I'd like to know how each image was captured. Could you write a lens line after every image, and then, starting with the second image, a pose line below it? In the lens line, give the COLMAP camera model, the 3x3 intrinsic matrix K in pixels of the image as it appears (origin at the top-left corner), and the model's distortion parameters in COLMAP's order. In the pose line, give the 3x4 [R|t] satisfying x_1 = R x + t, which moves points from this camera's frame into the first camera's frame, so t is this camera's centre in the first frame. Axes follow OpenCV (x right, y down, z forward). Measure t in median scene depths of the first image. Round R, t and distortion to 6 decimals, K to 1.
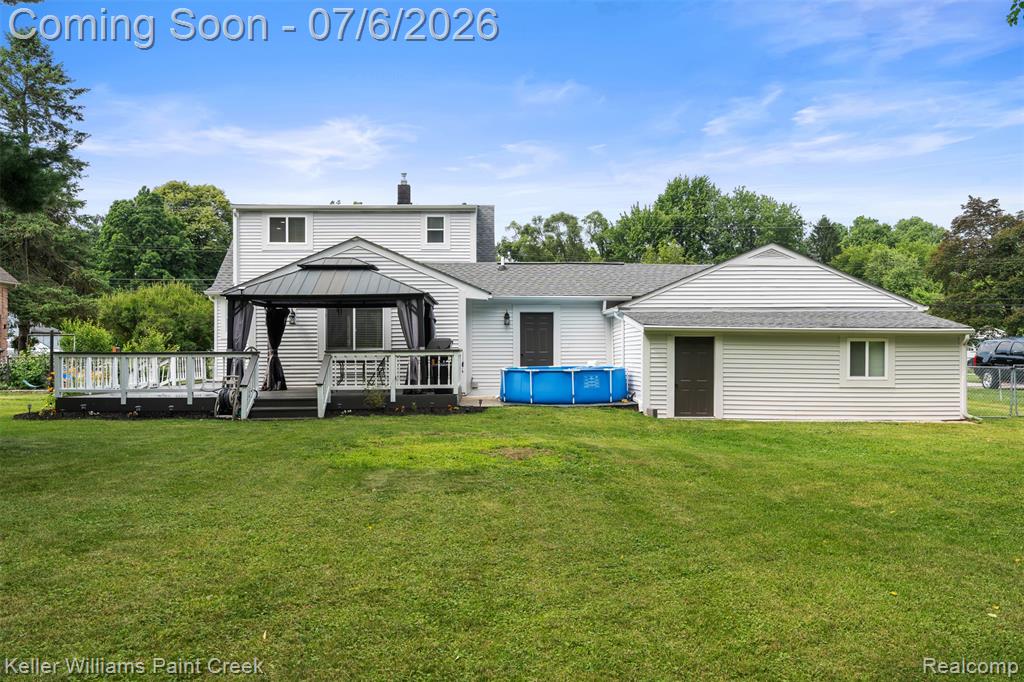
lens RADIAL K [[893.1, 0, 512.0], [0, 893.1, 341.0], [0, 0, 1]] dist [0.005288, 0.004556]
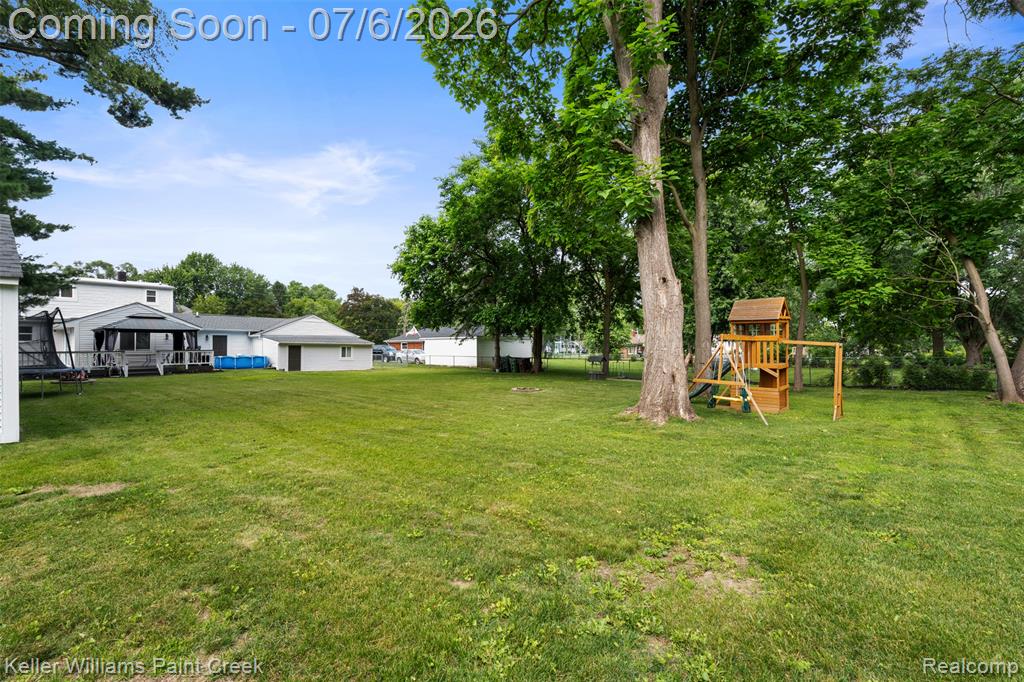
lens RADIAL K [[465.9, 0, 513.3], [0, 465.9, 345.0], [0, 0, 1]] dist [0.003424, 0.000975]
pose [[0.676428, 0.003055, 0.736502, -0.422880], [-0.005095, 0.999987, 0.000531, -0.009615], [-0.736491, -0.004111, 0.676435, -0.591198]]
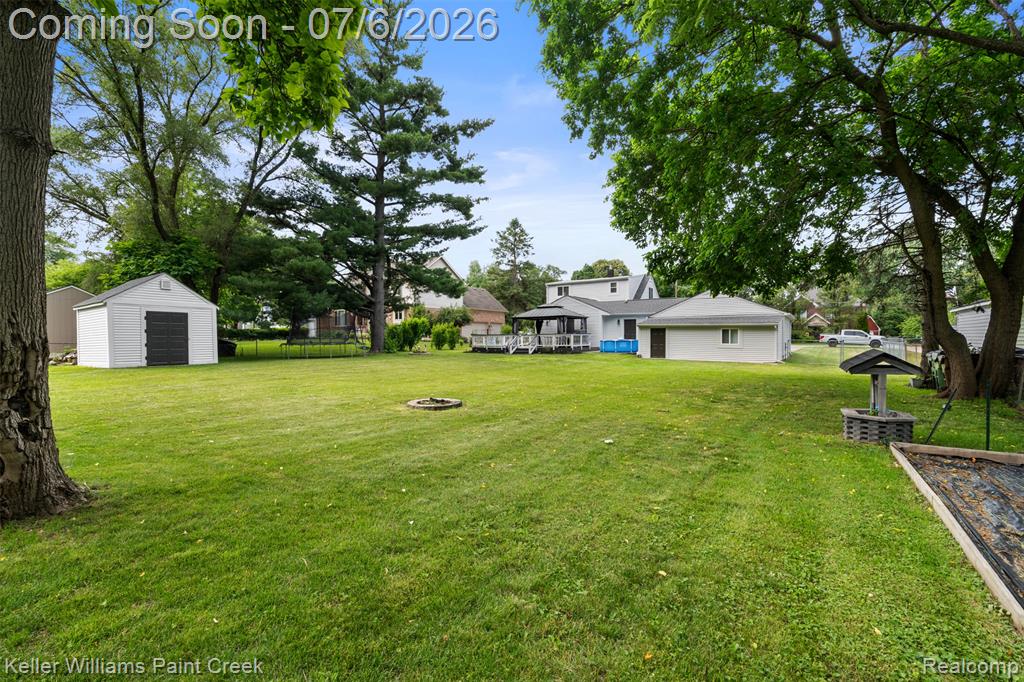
lens RADIAL K [[465.9, 0, 513.3], [0, 465.9, 345.0], [0, 0, 1]] dist [0.003424, 0.000975]
pose [[0.806513, 0.009330, -0.591142, 0.594281], [0.012166, 0.999402, 0.032372, -0.004986], [0.591091, -0.033301, 0.805917, -0.345742]]
